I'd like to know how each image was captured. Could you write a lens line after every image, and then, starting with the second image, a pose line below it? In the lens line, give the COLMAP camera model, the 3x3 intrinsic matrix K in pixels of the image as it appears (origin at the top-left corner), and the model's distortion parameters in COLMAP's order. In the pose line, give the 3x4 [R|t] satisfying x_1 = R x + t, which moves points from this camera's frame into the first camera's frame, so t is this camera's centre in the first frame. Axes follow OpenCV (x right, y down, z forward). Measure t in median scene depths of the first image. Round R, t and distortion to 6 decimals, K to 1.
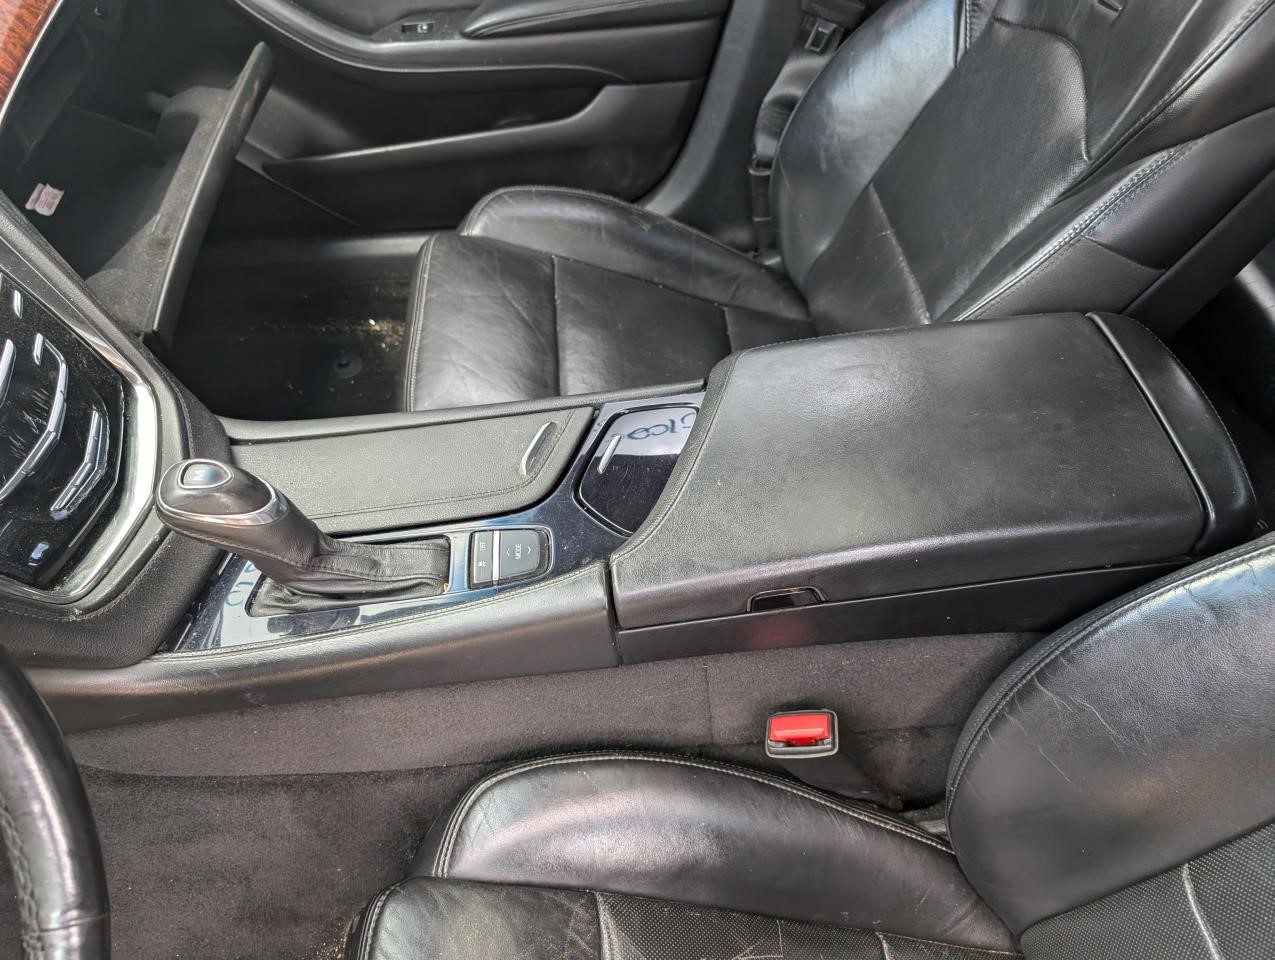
lens RADIAL K [[928.9, 0, 637.5], [0, 928.9, 480.0], [0, 0, 1]] dist [0.003647, -0.005528]
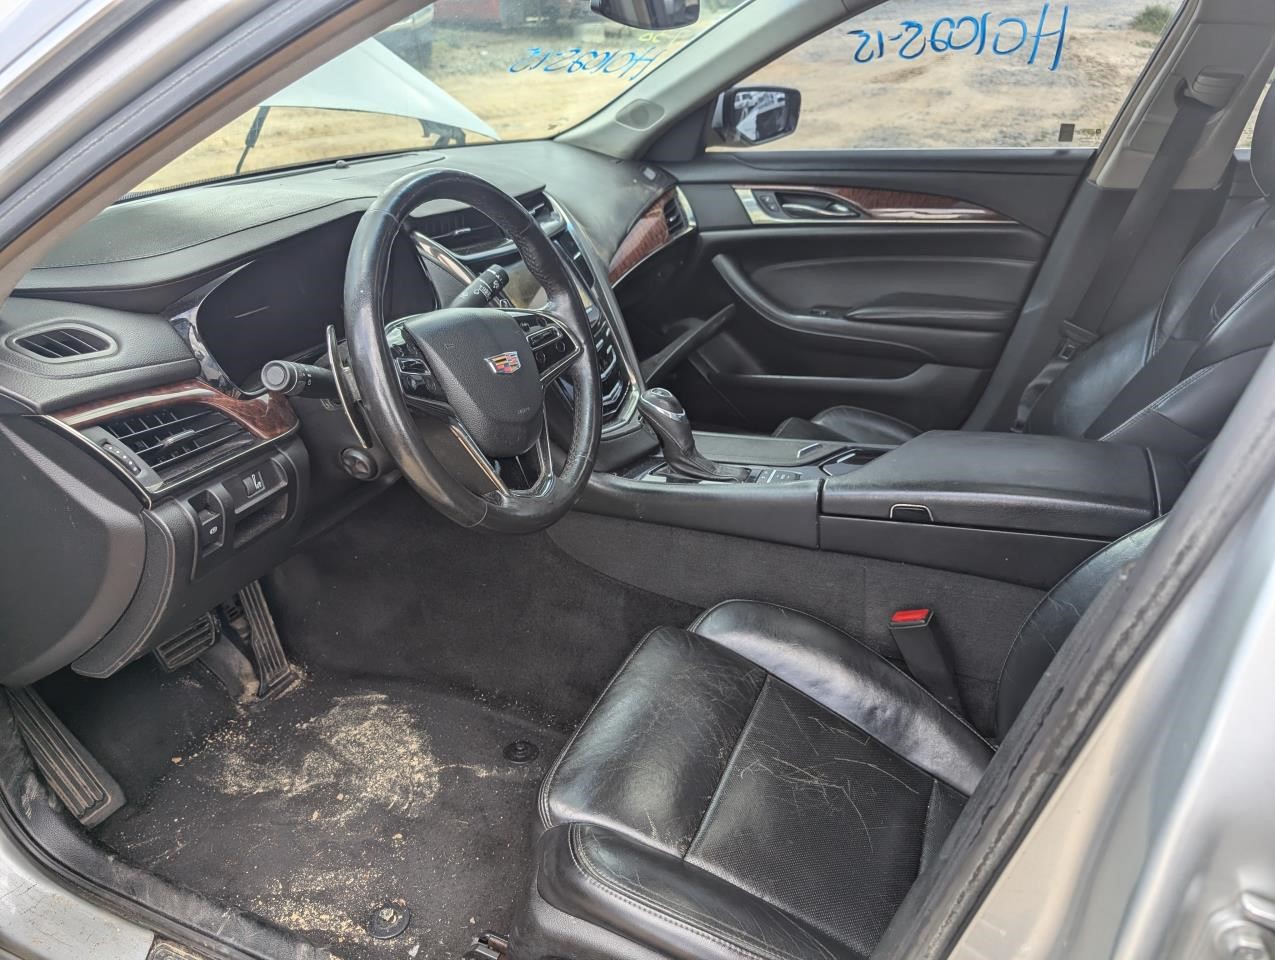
lens RADIAL K [[928.9, 0, 637.5], [0, 928.9, 480.0], [0, 0, 1]] dist [0.003647, -0.005528]
pose [[0.892454, 0.201319, -0.403727, 0.245406], [-0.348922, 0.875292, -0.334839, 0.530748], [0.285969, 0.439698, 0.851403, -0.475287]]
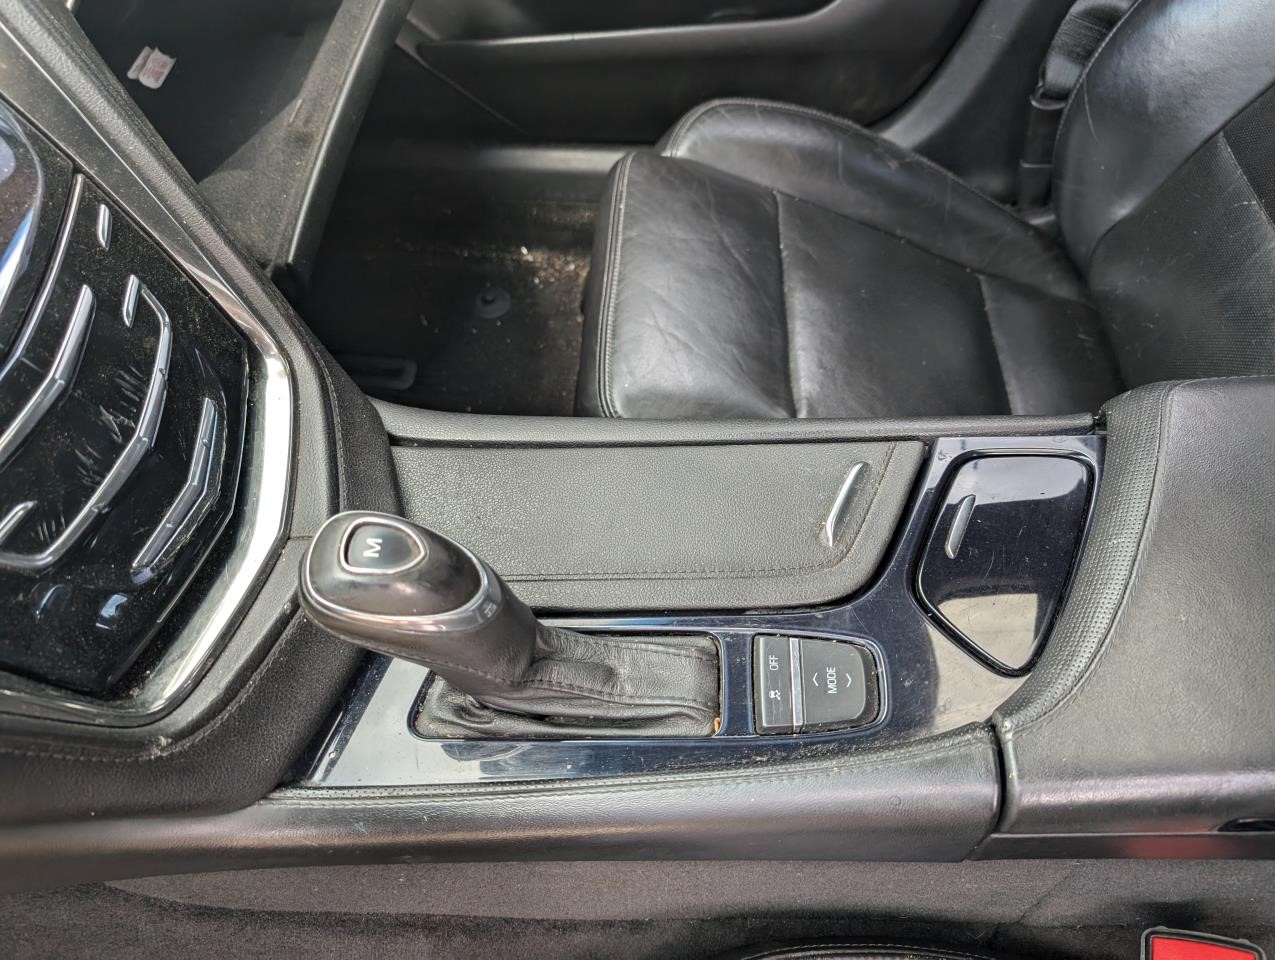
lens RADIAL K [[943.9, 0, 662.5], [0, 943.9, 458.9], [0, 0, 1]] dist [-0.004555, -0.000063]
pose [[0.993946, 0.098735, -0.048193, -0.142781], [-0.095900, 0.993702, 0.057969, -0.063044], [0.053613, -0.052997, 0.997154, 0.219644]]
